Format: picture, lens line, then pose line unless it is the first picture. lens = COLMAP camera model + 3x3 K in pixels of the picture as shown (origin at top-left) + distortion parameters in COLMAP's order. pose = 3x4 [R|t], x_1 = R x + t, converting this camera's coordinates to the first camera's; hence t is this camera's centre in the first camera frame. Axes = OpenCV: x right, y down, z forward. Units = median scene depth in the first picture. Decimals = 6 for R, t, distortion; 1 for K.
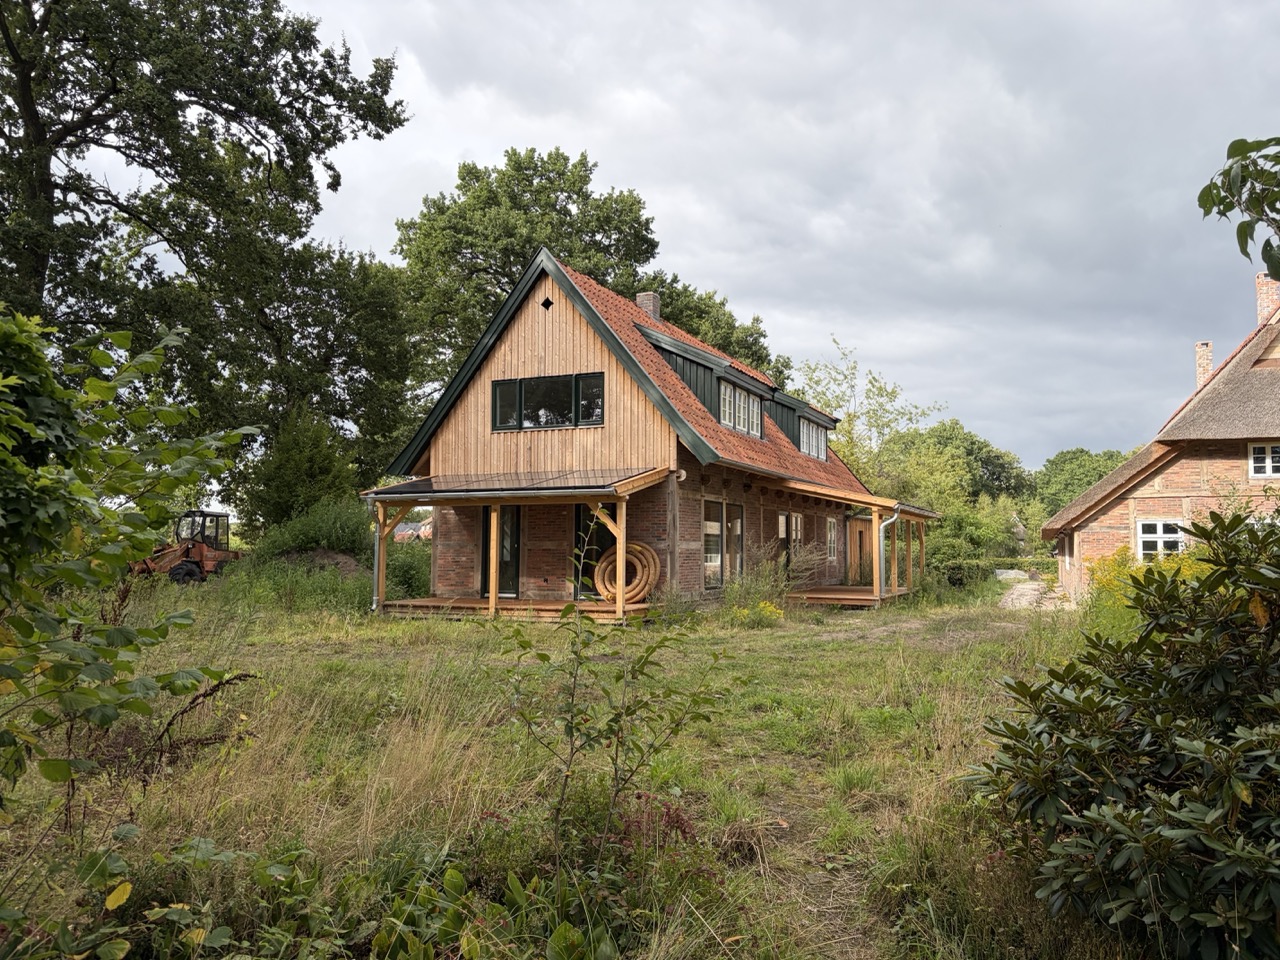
lens RADIAL K [[954.8, 0, 642.9], [0, 954.8, 487.2], [0, 0, 1]] dist [0.053205, -0.062660]
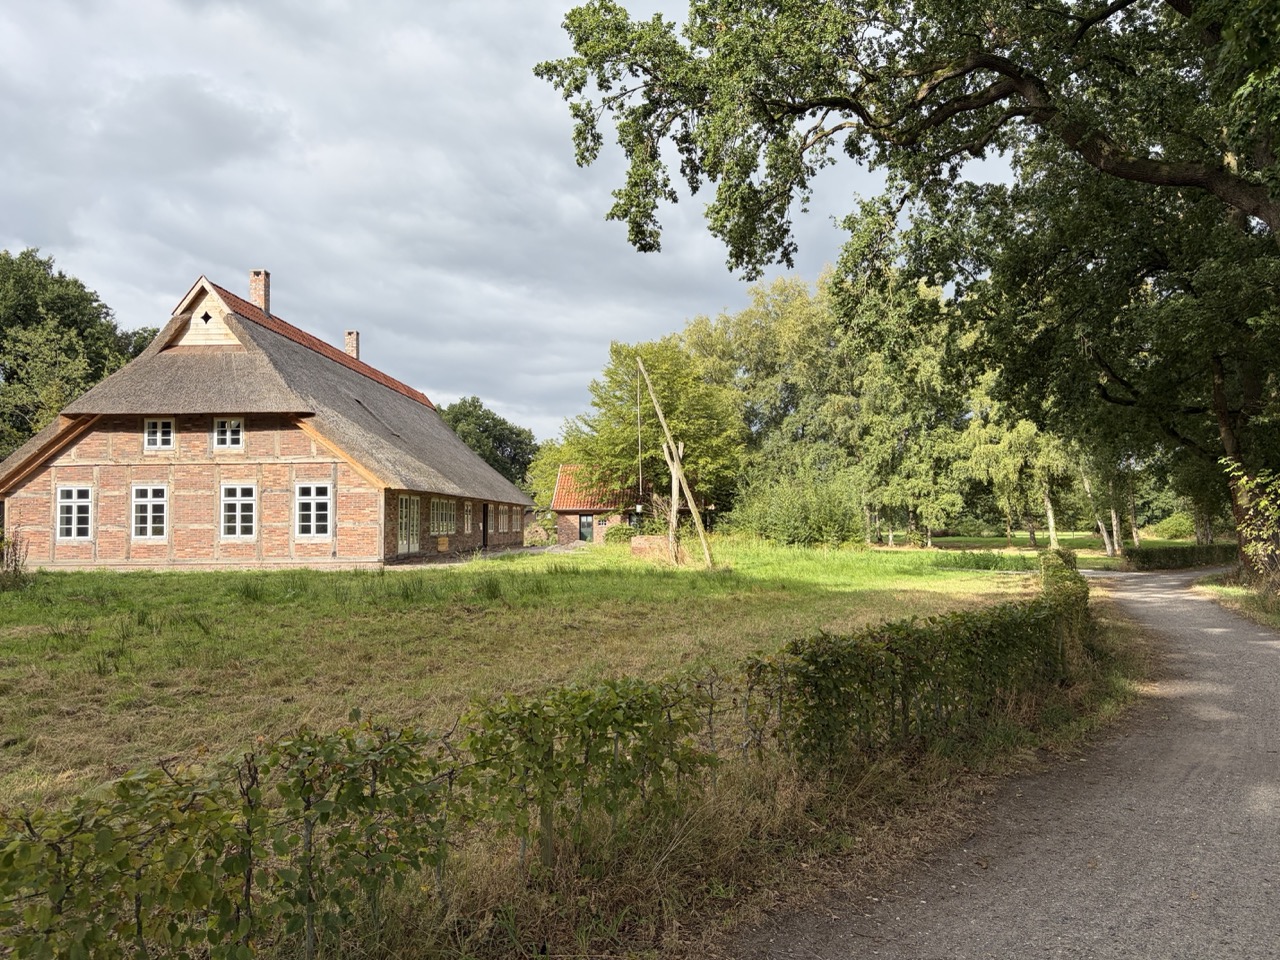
lens RADIAL K [[954.8, 0, 640.7], [0, 954.8, 480.6], [0, 0, 1]] dist [0.053205, -0.062660]
pose [[0.933771, 0.002662, 0.357861, 0.728607], [-0.010535, 0.999743, 0.020052, -0.001483], [-0.357716, -0.022494, 0.933559, -0.261686]]
